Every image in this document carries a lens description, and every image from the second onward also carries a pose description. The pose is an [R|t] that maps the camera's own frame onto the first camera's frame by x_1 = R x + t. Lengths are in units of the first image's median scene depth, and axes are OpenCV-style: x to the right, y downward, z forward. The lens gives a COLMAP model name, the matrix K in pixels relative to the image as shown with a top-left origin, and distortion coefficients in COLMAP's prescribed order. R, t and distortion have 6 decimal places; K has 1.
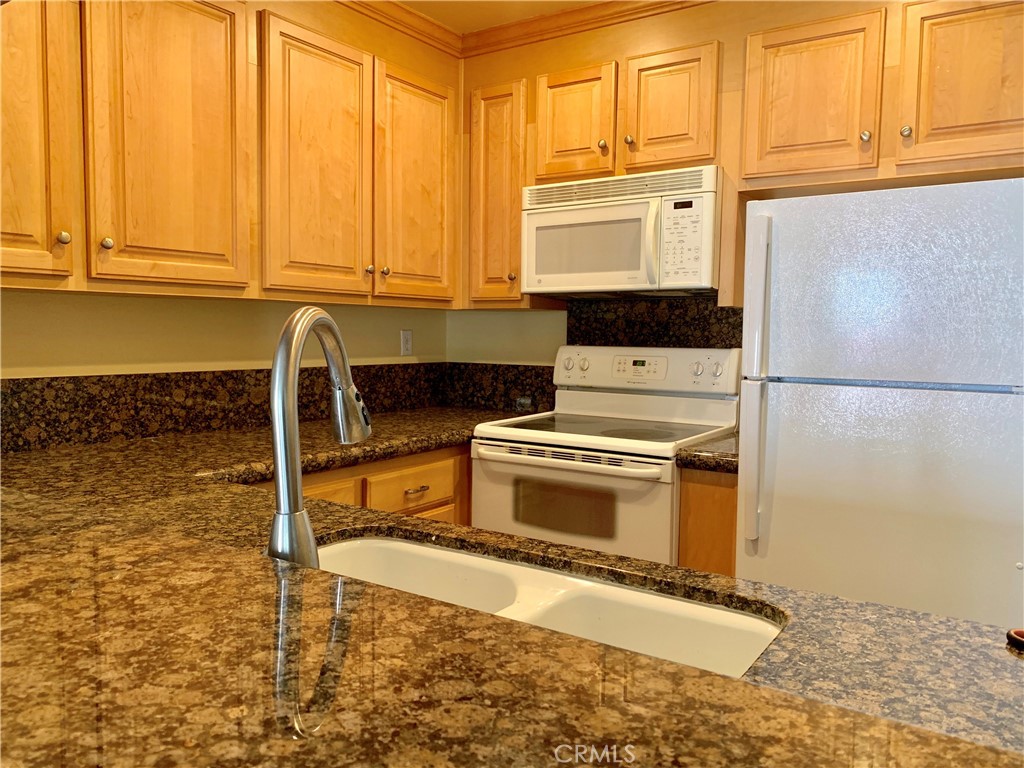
lens RADIAL K [[780.7, 0, 514.6], [0, 780.7, 392.1], [0, 0, 1]] dist [0.026300, -0.047683]
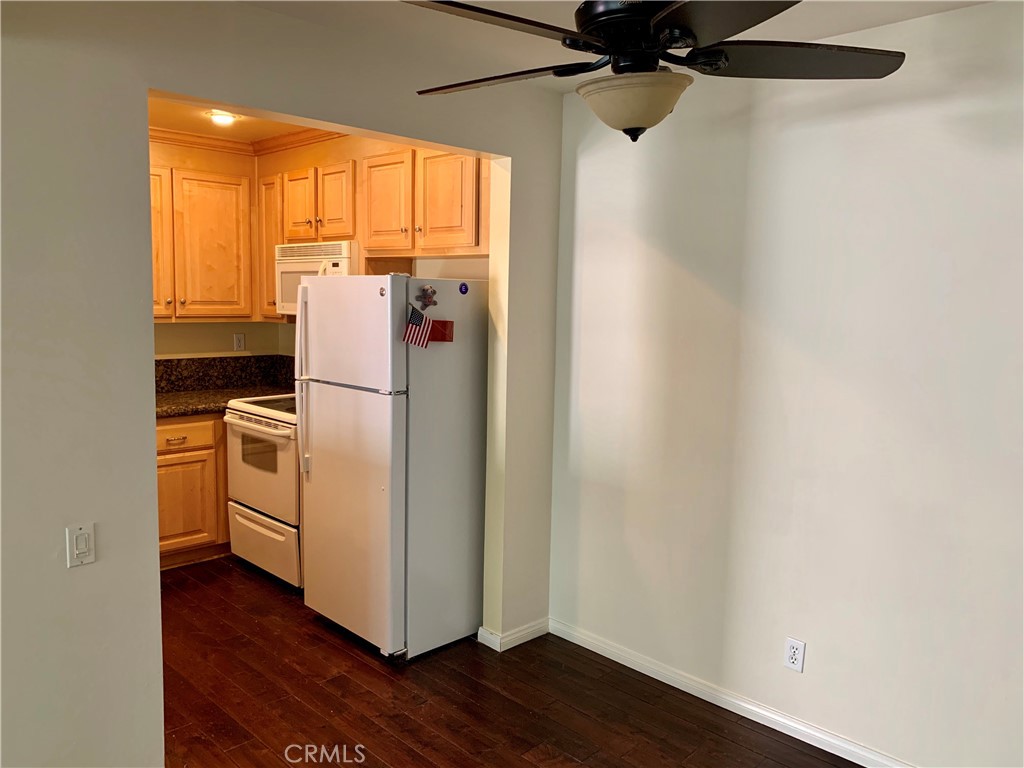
lens RADIAL K [[780.7, 0, 508.9], [0, 780.7, 376.2], [0, 0, 1]] dist [0.026300, -0.047683]
pose [[0.982217, 0.027139, -0.185775, 0.783302], [-0.023381, 0.999476, 0.022392, -0.053770], [0.186285, -0.017650, 0.982337, -0.441813]]
